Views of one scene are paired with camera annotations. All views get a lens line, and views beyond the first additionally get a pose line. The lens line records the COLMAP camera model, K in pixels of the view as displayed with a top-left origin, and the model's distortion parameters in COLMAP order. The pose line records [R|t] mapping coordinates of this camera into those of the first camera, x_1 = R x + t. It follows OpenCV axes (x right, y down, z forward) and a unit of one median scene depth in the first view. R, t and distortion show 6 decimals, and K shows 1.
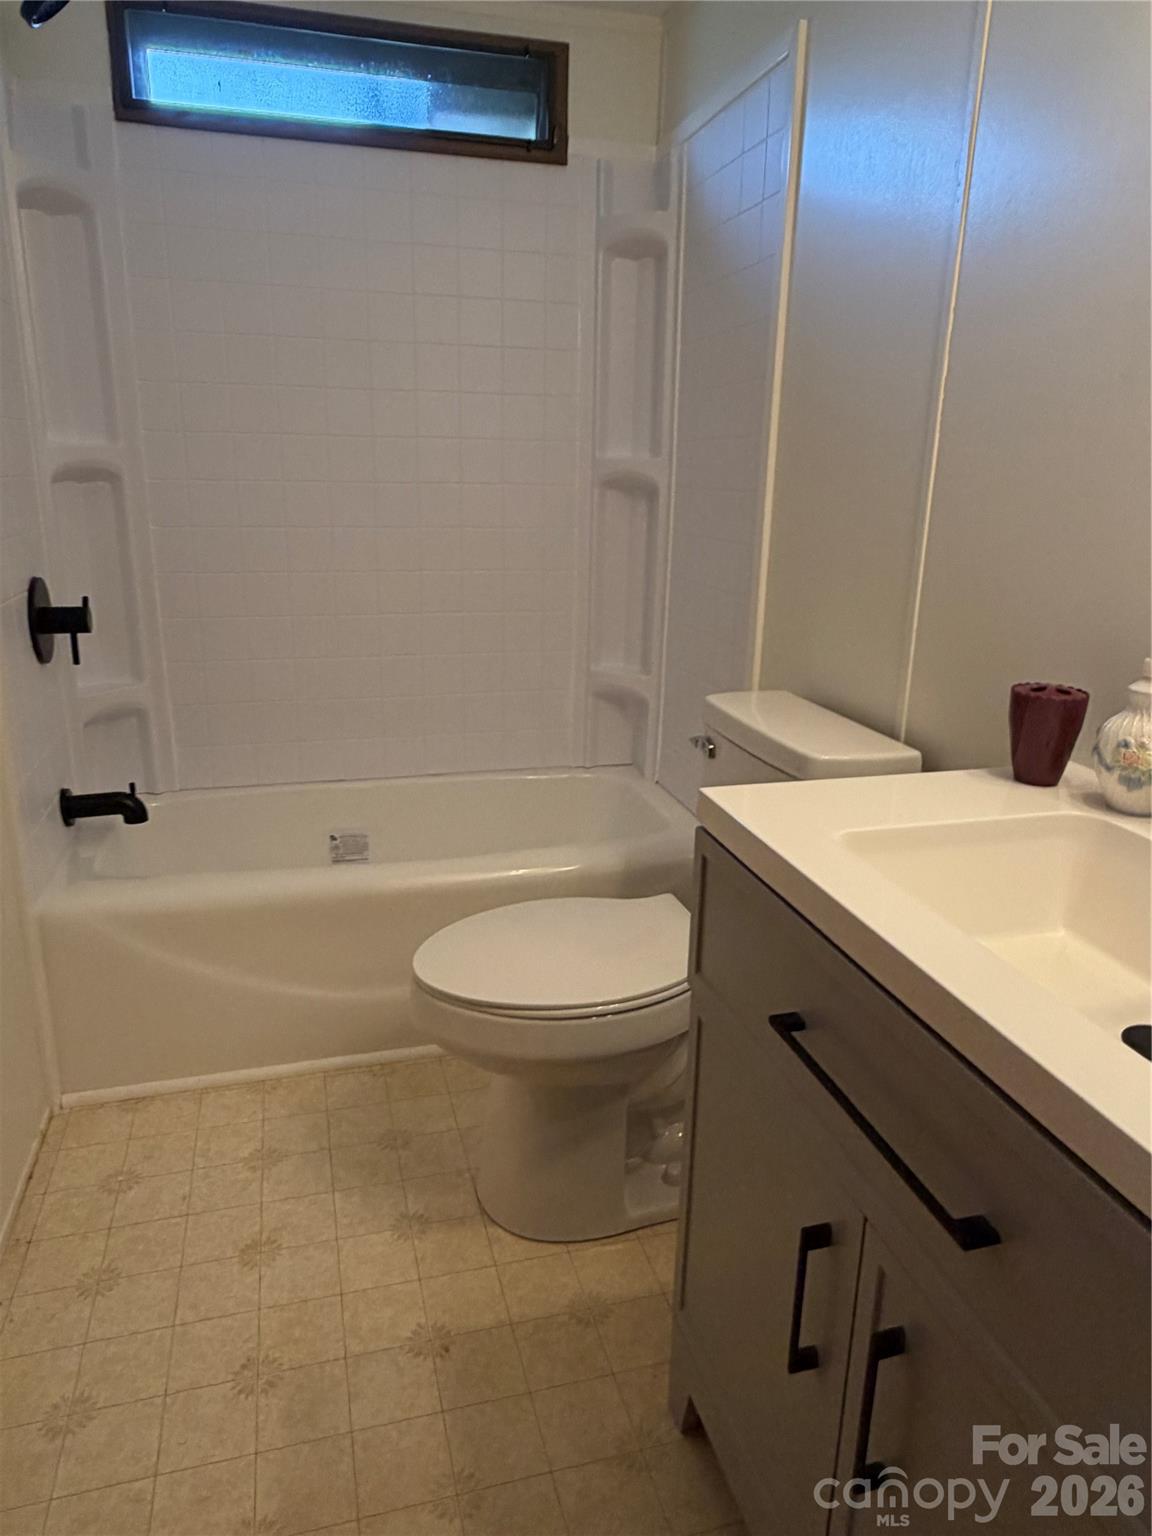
lens RADIAL K [[1014.9, 0, 585.7], [0, 1014.9, 760.7], [0, 0, 1]] dist [-0.001234, 0.003416]
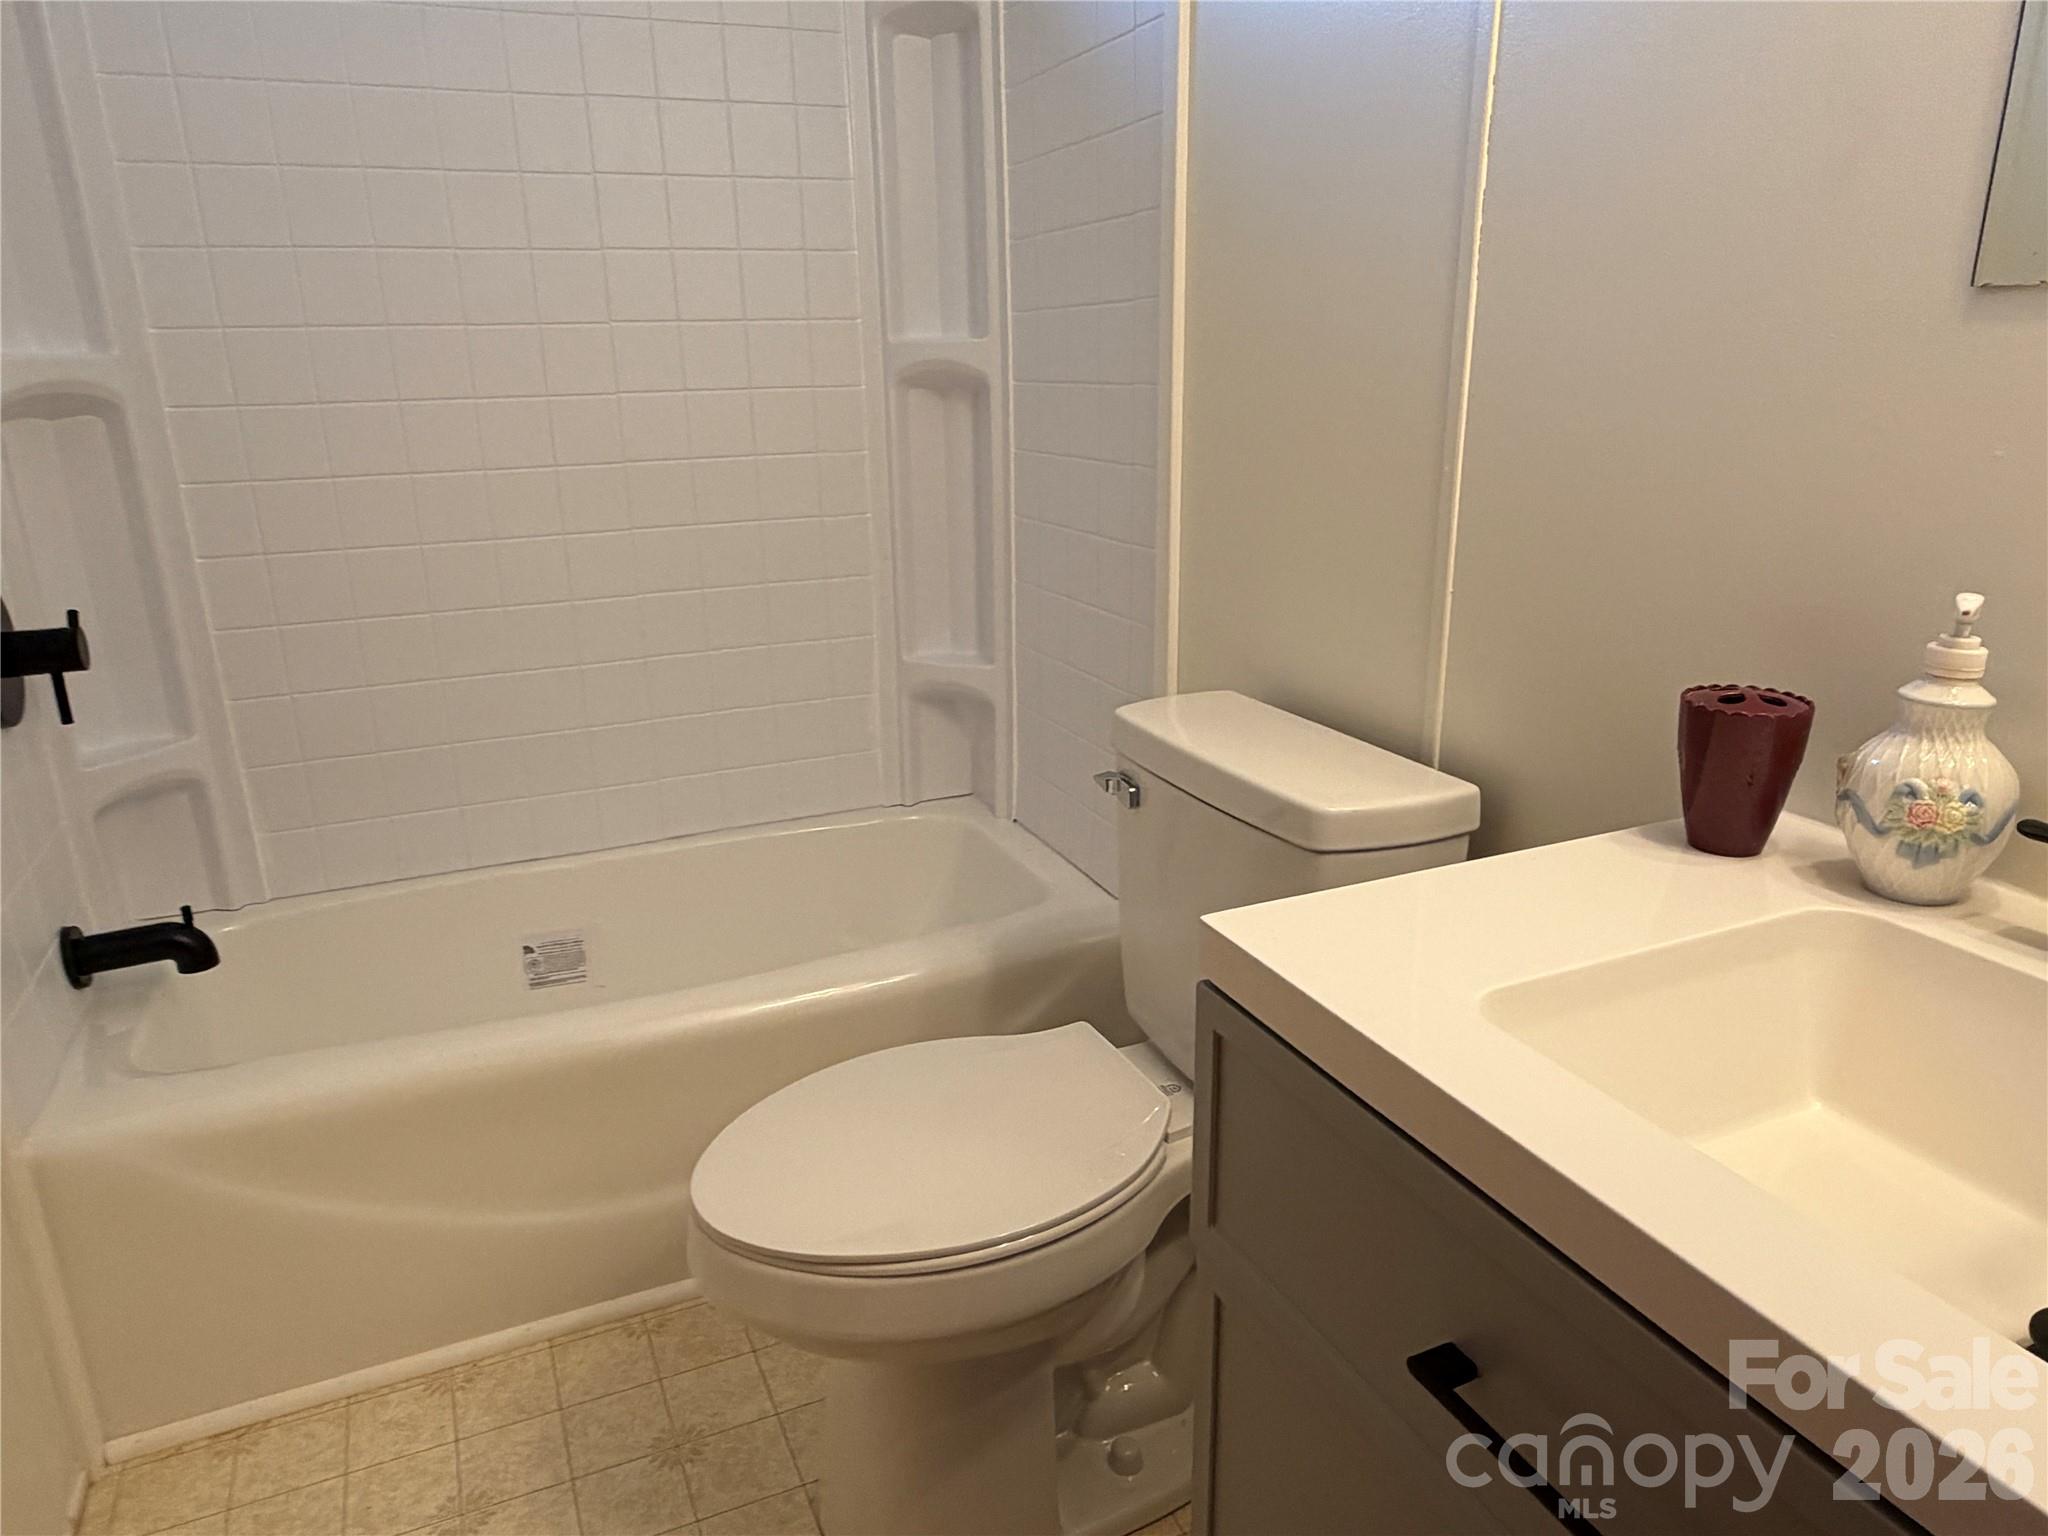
lens RADIAL K [[1353.2, 0, 1019.4], [0, 1353.2, 771.5], [0, 0, 1]] dist [-0.001234, 0.003416]
pose [[0.989814, -0.081228, 0.116916, -0.043160], [0.078617, 0.996545, 0.026779, -0.050278], [-0.118687, -0.017315, 0.992781, 0.152863]]
